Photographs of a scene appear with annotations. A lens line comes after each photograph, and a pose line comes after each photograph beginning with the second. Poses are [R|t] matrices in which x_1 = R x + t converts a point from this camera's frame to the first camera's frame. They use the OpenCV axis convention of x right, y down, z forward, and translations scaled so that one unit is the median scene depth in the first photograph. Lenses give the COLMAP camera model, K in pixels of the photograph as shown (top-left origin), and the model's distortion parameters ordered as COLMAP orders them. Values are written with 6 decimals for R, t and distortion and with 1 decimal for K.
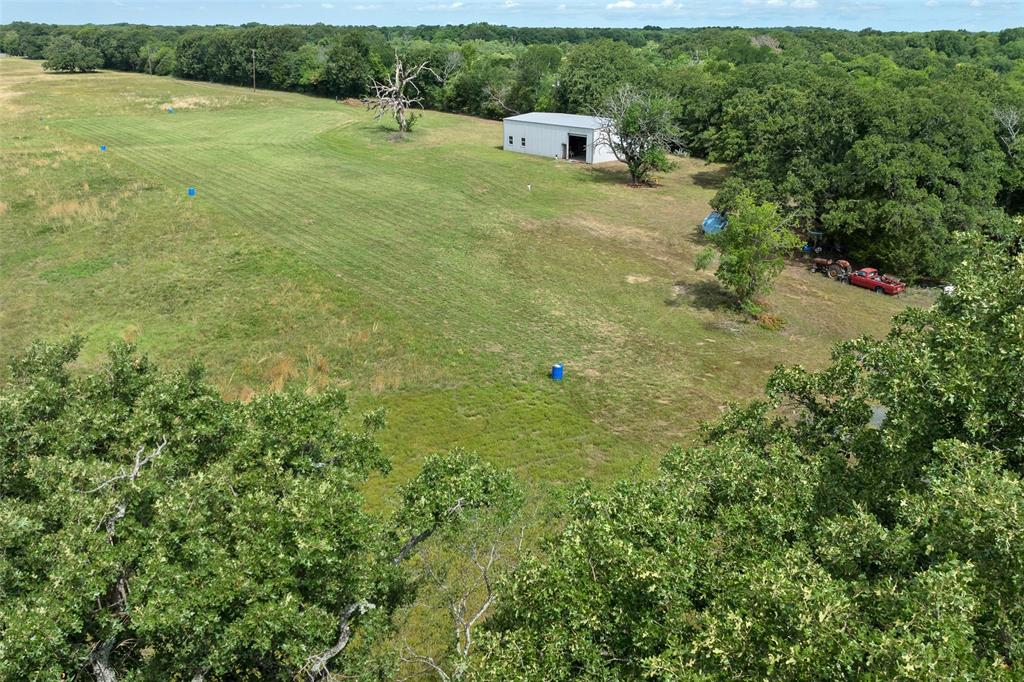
lens RADIAL K [[854.9, 0, 514.5], [0, 854.9, 335.7], [0, 0, 1]] dist [-0.012057, -0.017853]
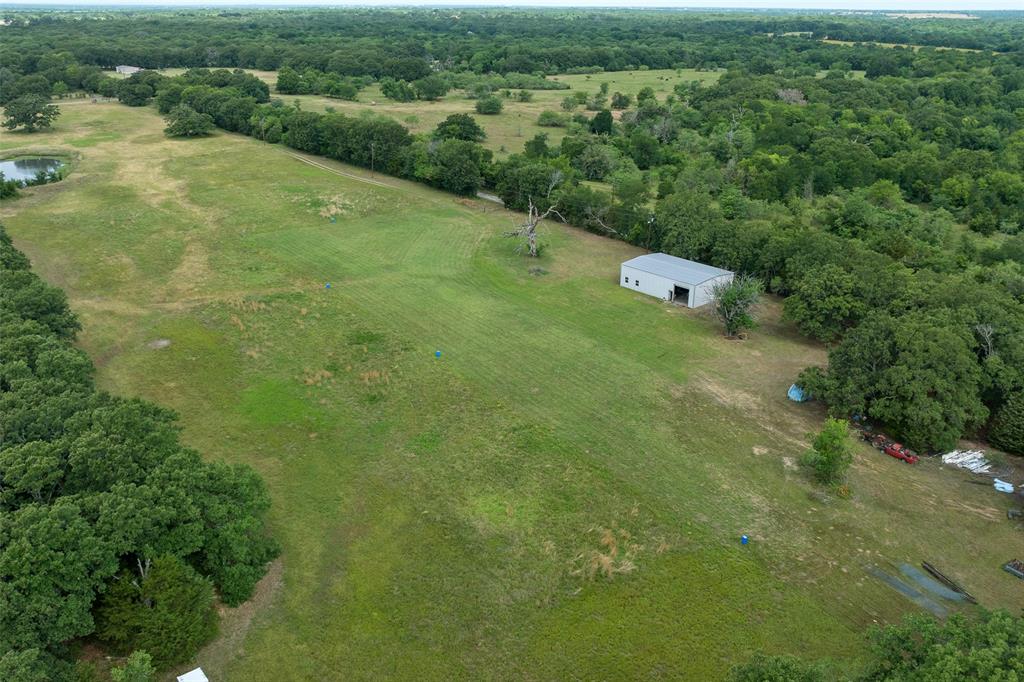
lens RADIAL K [[854.9, 0, 514.5], [0, 854.9, 335.7], [0, 0, 1]] dist [-0.012057, -0.017853]
pose [[0.999976, 0.005833, -0.003759, -0.180482], [-0.005720, 0.999558, 0.029173, -0.183011], [0.003928, -0.029150, 0.999567, -0.364751]]
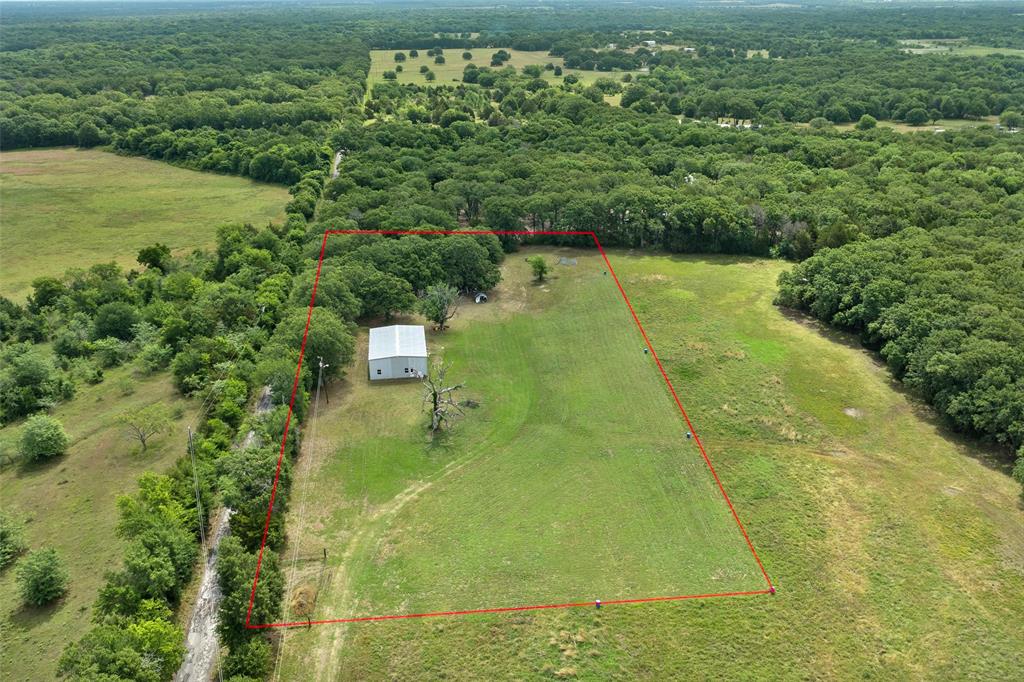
lens RADIAL K [[866.5, 0, 512.0], [0, 866.5, 341.0], [0, 0, 1]] dist [-0.003469, -0.005855]
pose [[-0.825705, -0.200921, 0.527108, -0.917484], [0.199417, 0.770116, 0.605933, -1.155772], [-0.527679, 0.605436, -0.595821, 1.820404]]
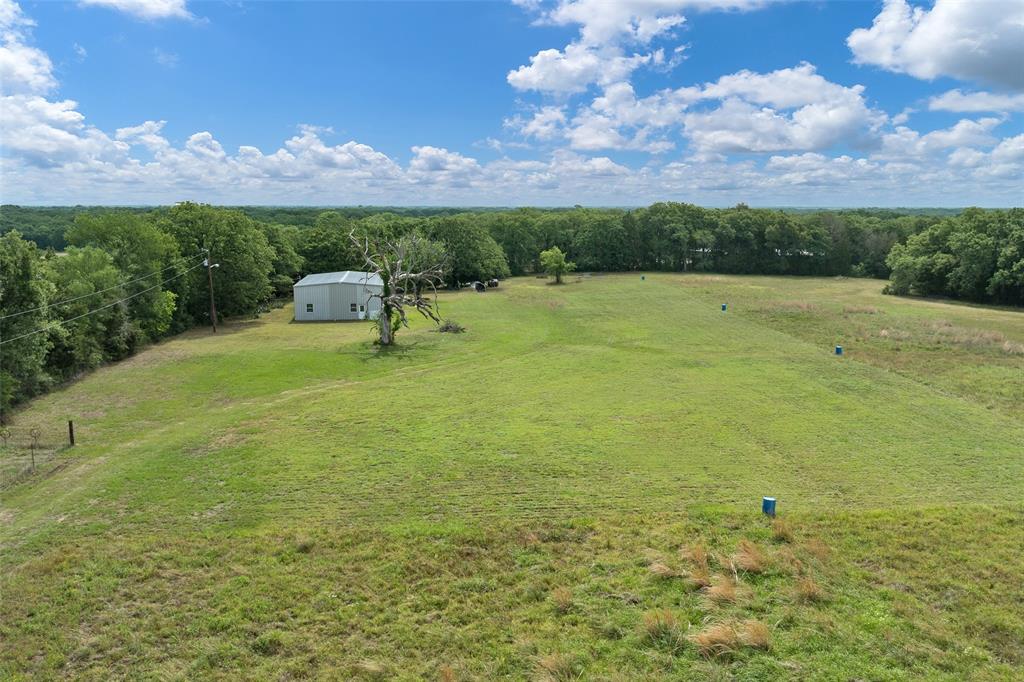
lens RADIAL K [[854.9, 0, 514.5], [0, 854.9, 335.7], [0, 0, 1]] dist [-0.012057, -0.017853]
pose [[-0.822820, -0.087148, 0.561580, -0.659137], [0.188234, 0.890601, 0.414003, -0.571296], [-0.536223, 0.446359, -0.716400, 1.642994]]
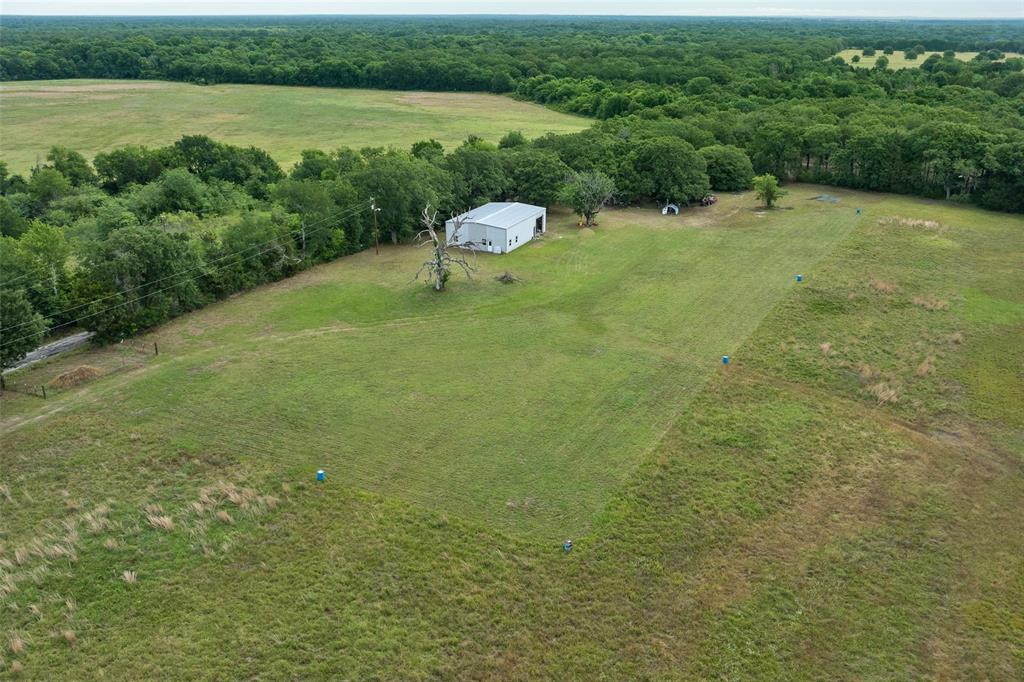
lens RADIAL K [[854.9, 0, 514.5], [0, 854.9, 335.7], [0, 0, 1]] dist [-0.012057, -0.017853]
pose [[-0.405598, -0.324594, 0.854476, -1.113436], [0.301582, 0.834951, 0.460331, -0.691595], [-0.862867, 0.444404, -0.240763, 1.377454]]
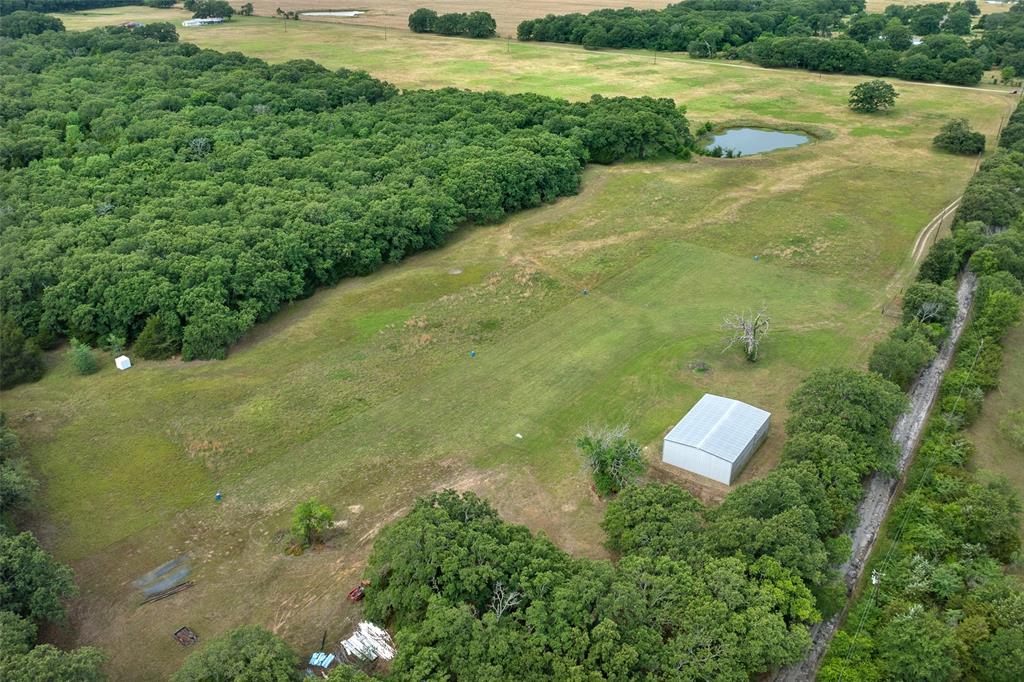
lens RADIAL K [[854.9, 0, 514.5], [0, 854.9, 335.7], [0, 0, 1]] dist [-0.012057, -0.017853]
pose [[0.244244, 0.433397, -0.867474, 0.985502], [-0.335292, 0.877136, 0.343820, -0.678283], [0.909904, 0.206881, 0.359549, 0.284521]]
